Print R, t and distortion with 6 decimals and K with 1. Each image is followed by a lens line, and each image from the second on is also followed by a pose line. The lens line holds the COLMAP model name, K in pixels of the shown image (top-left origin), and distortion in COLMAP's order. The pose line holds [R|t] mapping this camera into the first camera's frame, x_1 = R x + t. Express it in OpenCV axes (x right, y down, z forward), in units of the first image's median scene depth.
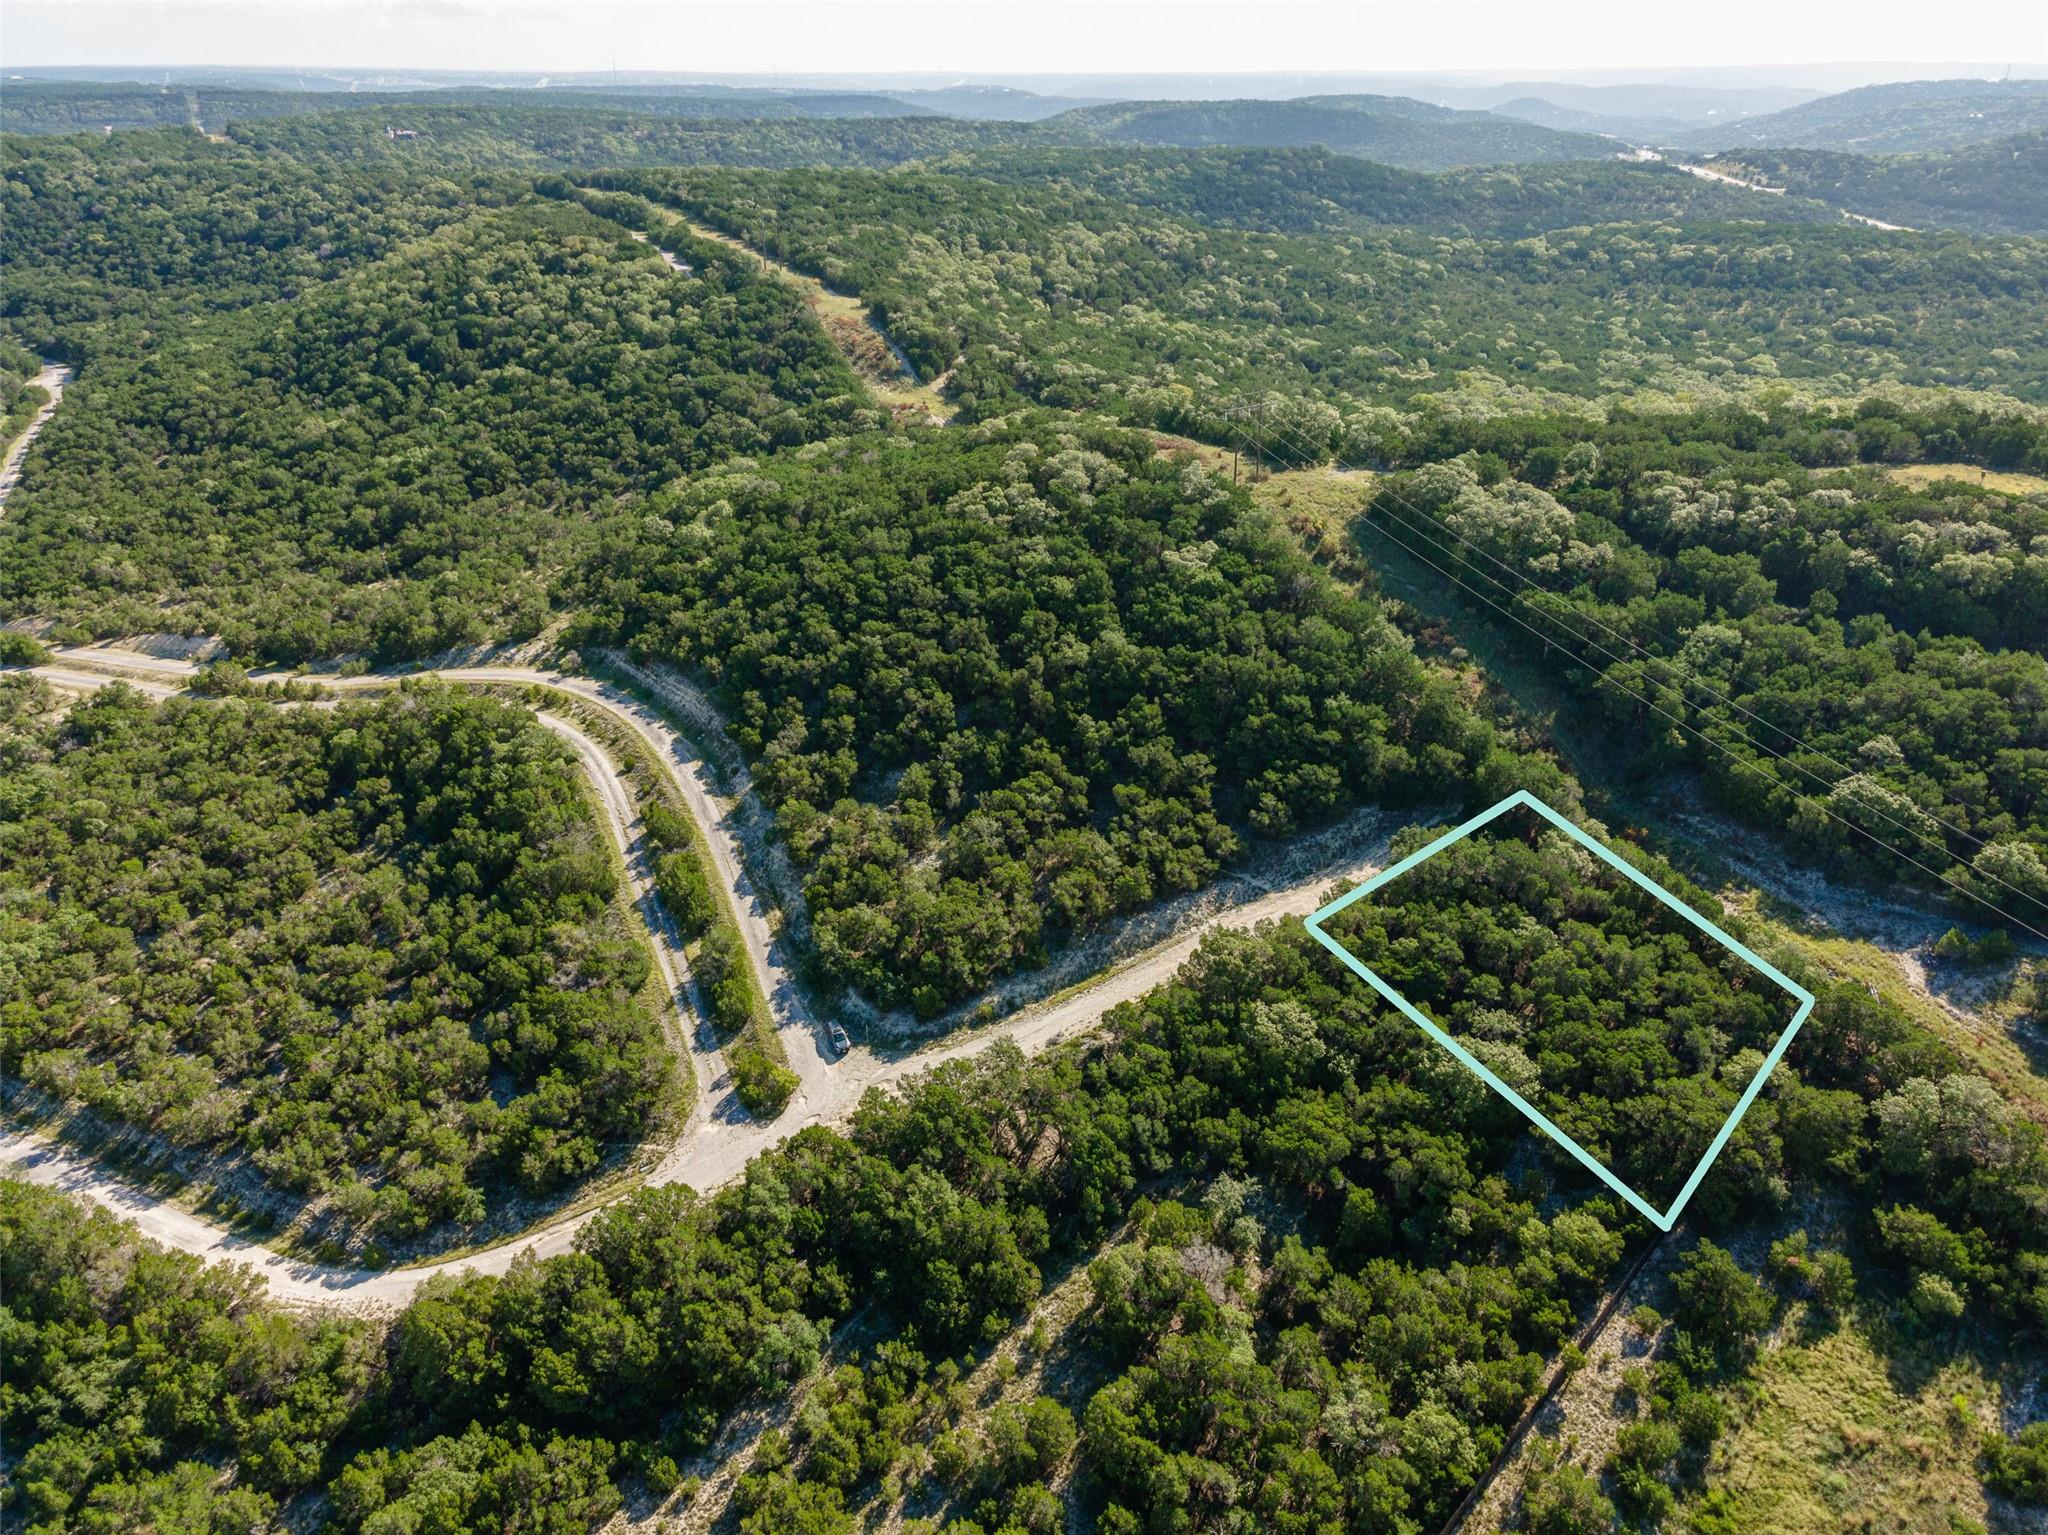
lens RADIAL K [[1509.5, 0, 1015.8], [0, 1509.5, 764.9], [0, 0, 1]] dist [0.050007, 0.011223]
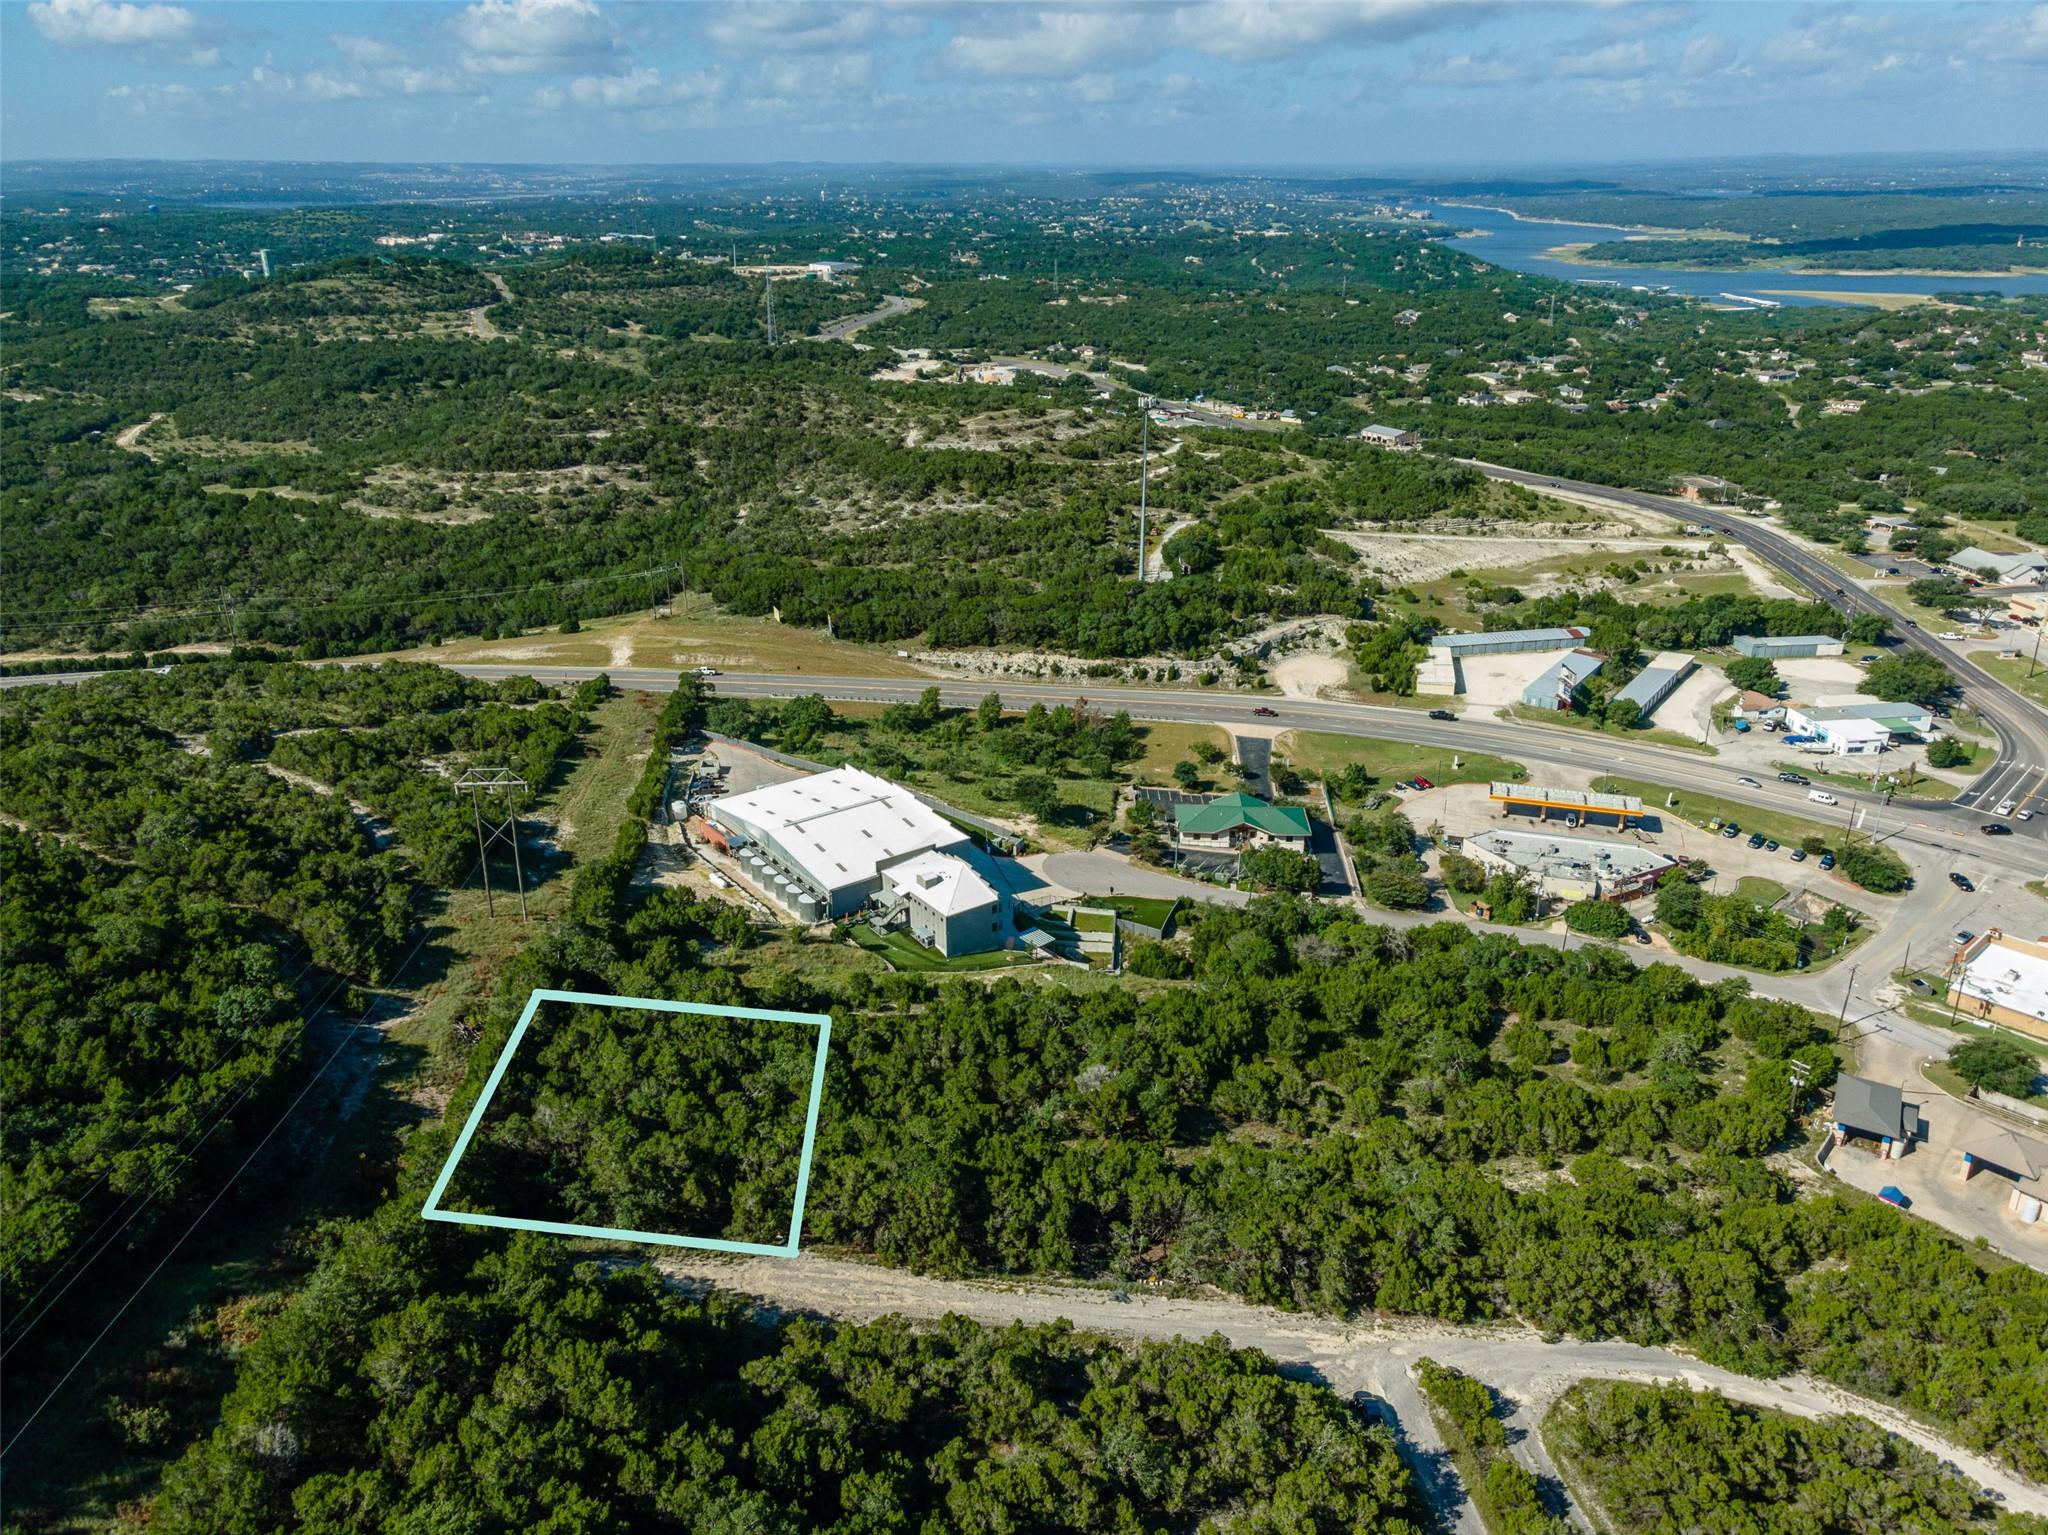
lens RADIAL K [[1484.8, 0, 1024.0], [0, 1484.8, 767.5], [0, 0, 1]] dist [0.041106, 0.019979]
pose [[-0.944041, -0.117596, 0.308153, -0.137022], [0.147589, 0.684914, 0.713519, -0.594635], [-0.294965, 0.719071, -0.629231, 1.203187]]
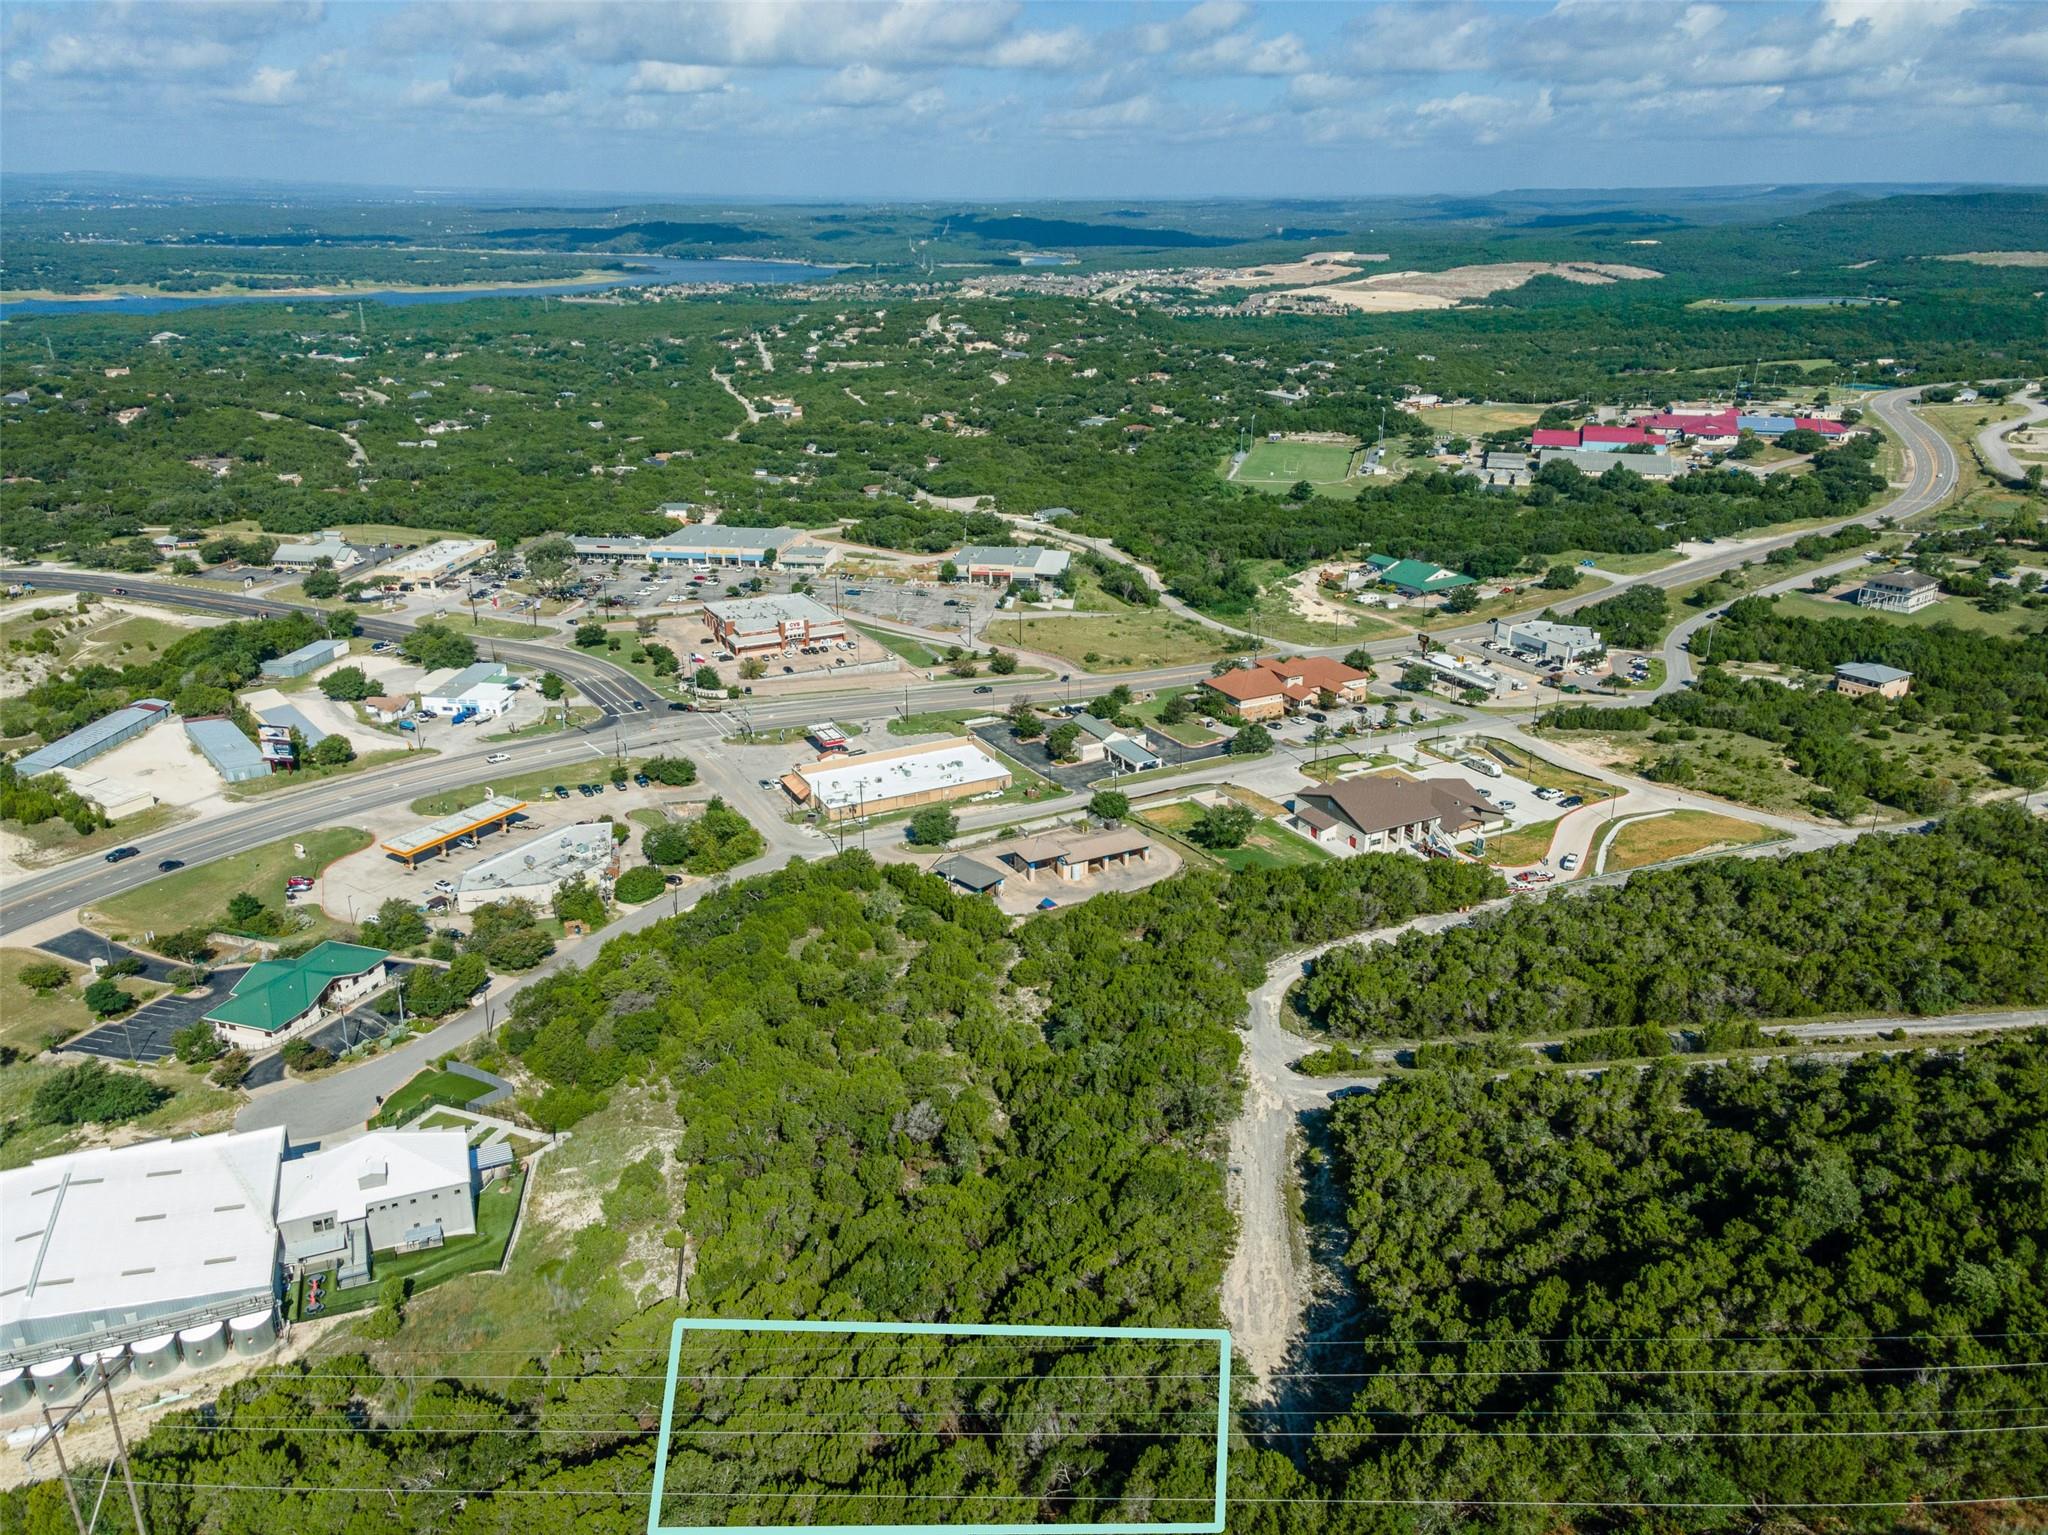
lens RADIAL K [[1478.9, 0, 1013.8], [0, 1478.9, 777.6], [0, 0, 1]] dist [0.037856, 0.036403]
pose [[-0.560460, 0.310234, -0.767880, 0.701993], [-0.352960, 0.749290, 0.560342, -0.459585], [0.749202, 0.585080, -0.310447, 0.933083]]
